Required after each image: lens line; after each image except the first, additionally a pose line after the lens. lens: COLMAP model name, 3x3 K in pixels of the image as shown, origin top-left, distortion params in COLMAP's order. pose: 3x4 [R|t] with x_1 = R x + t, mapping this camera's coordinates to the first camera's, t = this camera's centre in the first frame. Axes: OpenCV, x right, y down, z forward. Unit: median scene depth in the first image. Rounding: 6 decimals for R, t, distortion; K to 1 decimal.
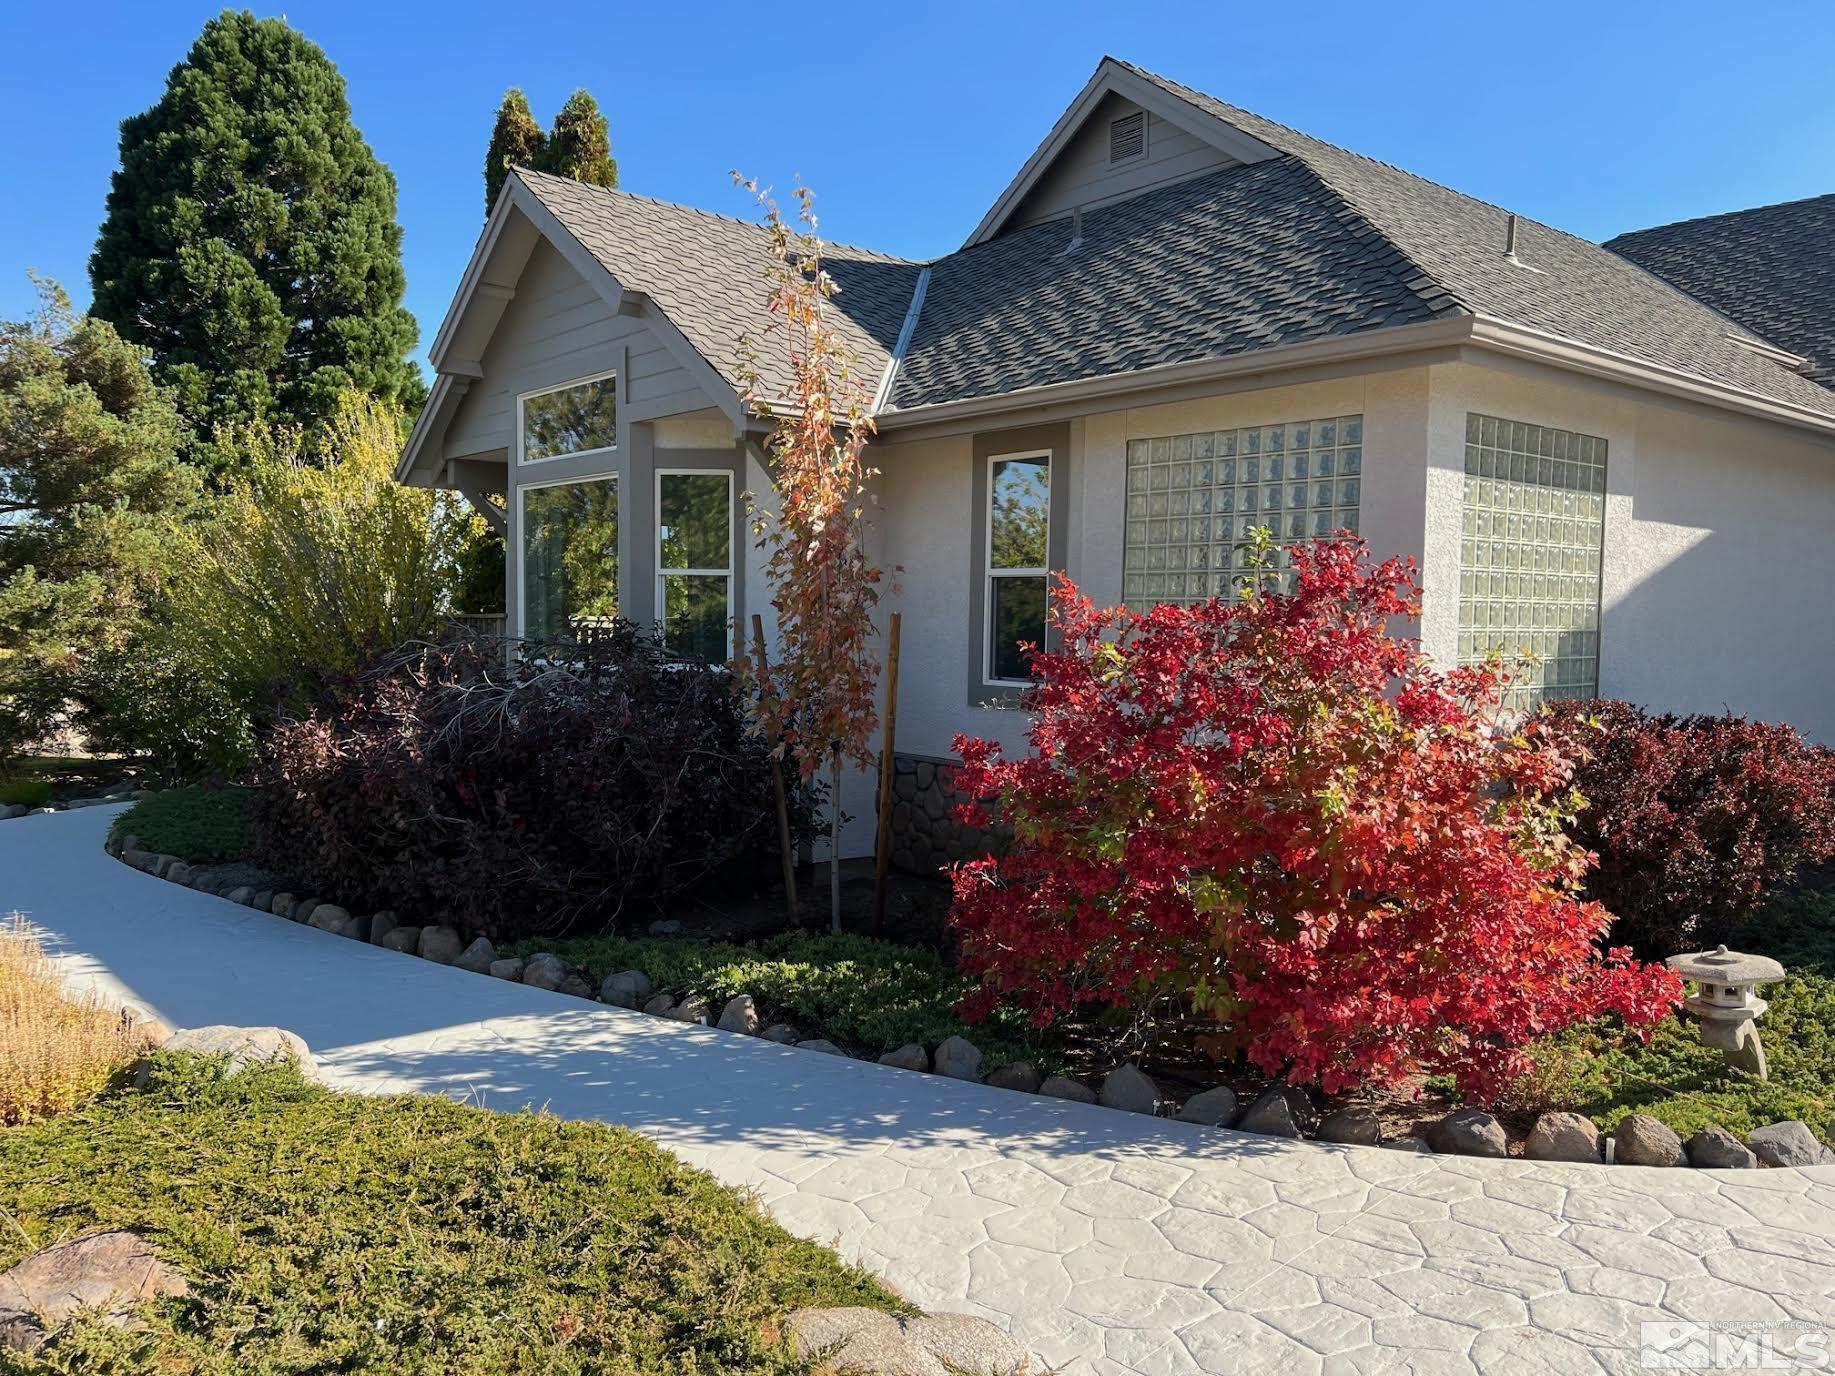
lens RADIAL K [[1373.3, 0, 920.1], [0, 1373.3, 686.6], [0, 0, 1]] dist [0.071216, -0.081837]
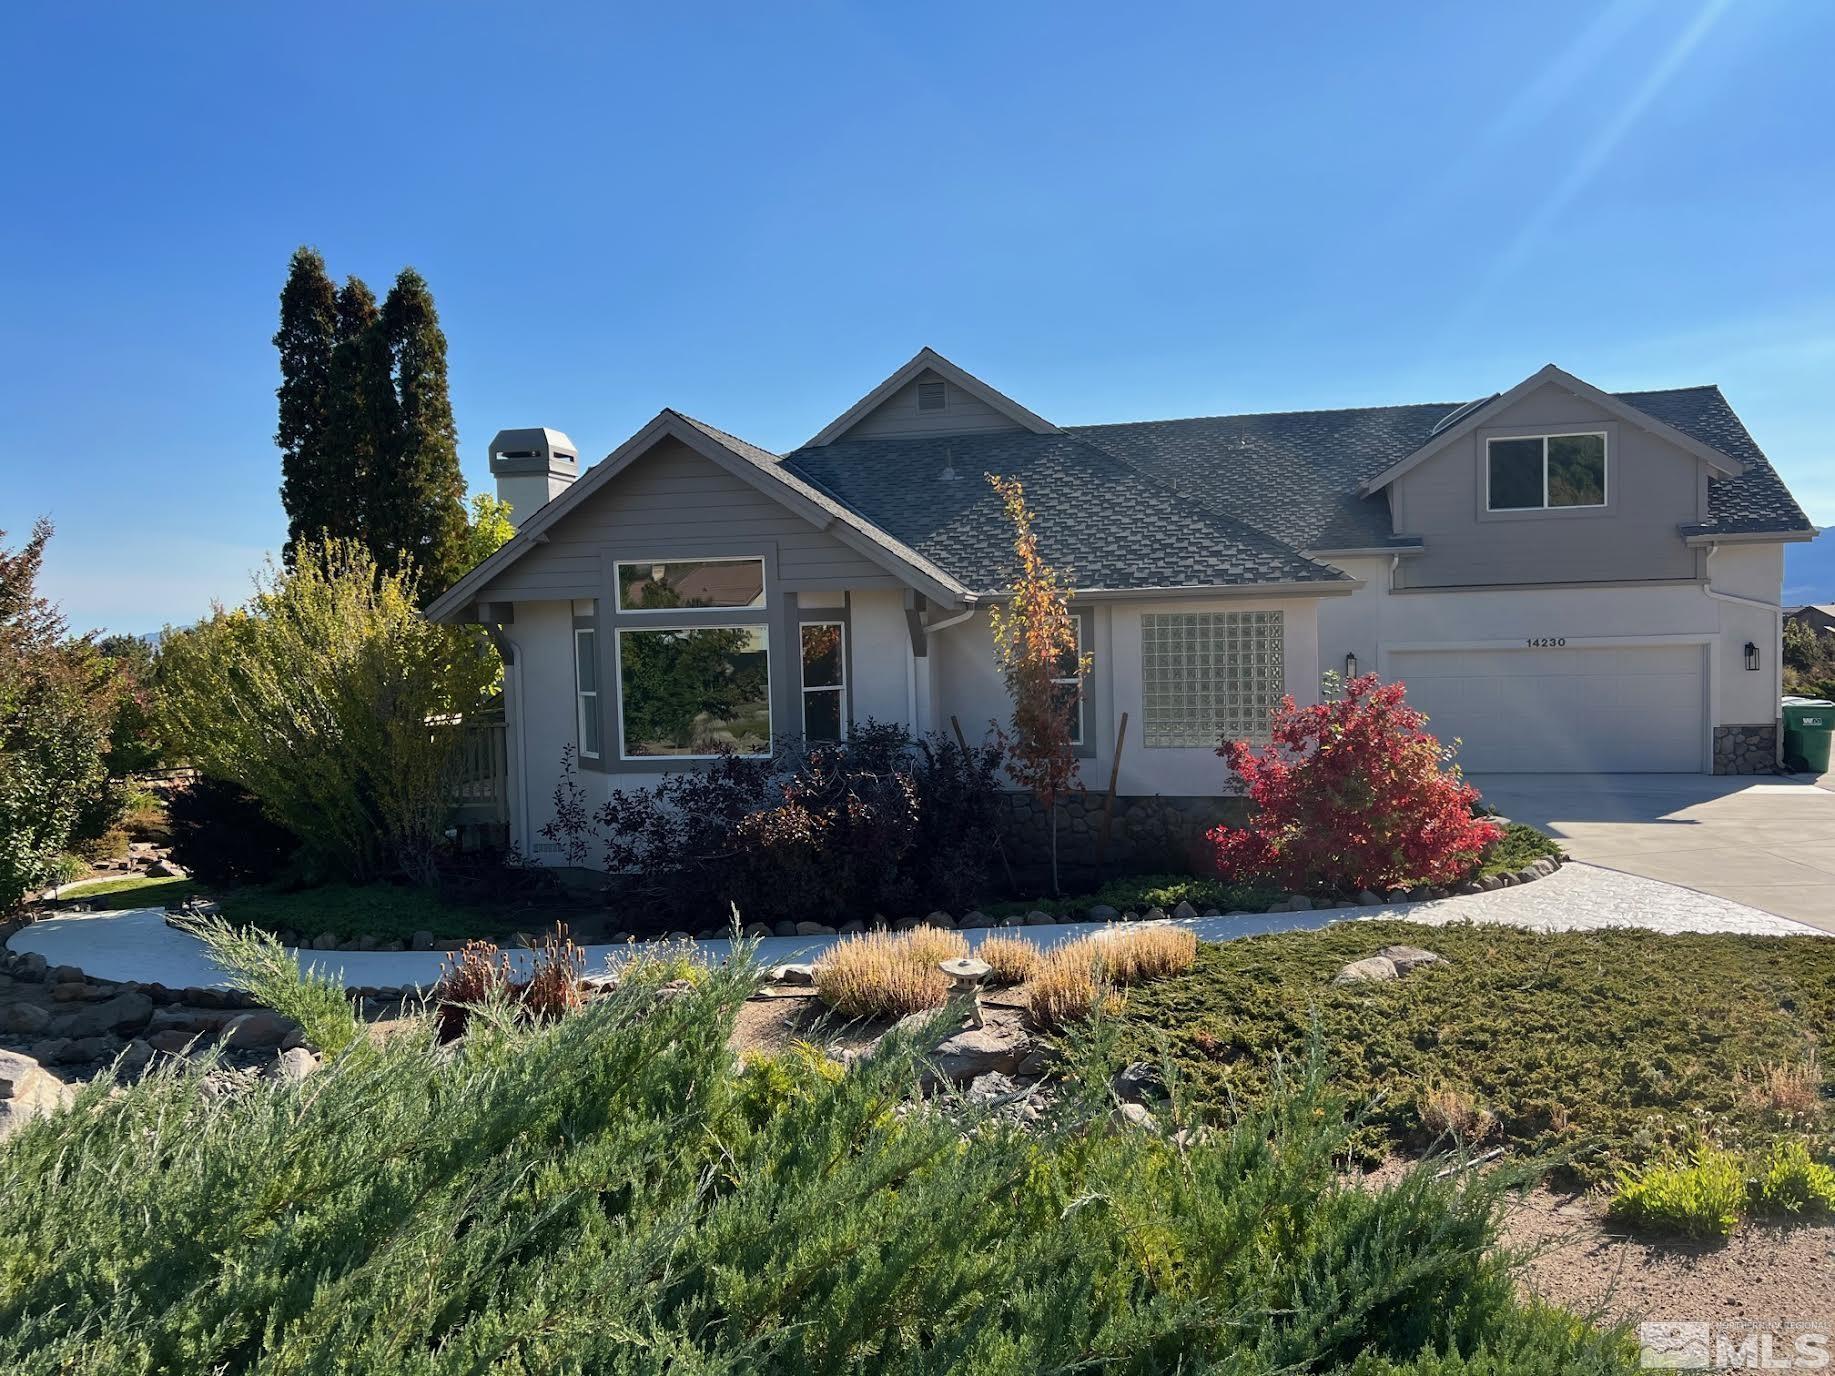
lens RADIAL K [[1373.3, 0, 922.1], [0, 1373.3, 684.8], [0, 0, 1]] dist [0.071216, -0.081837]
pose [[0.789422, -0.058155, 0.611090, -1.006001], [0.073338, 0.997307, 0.000169, -0.079500], [-0.609455, 0.044683, 0.791561, -0.270156]]
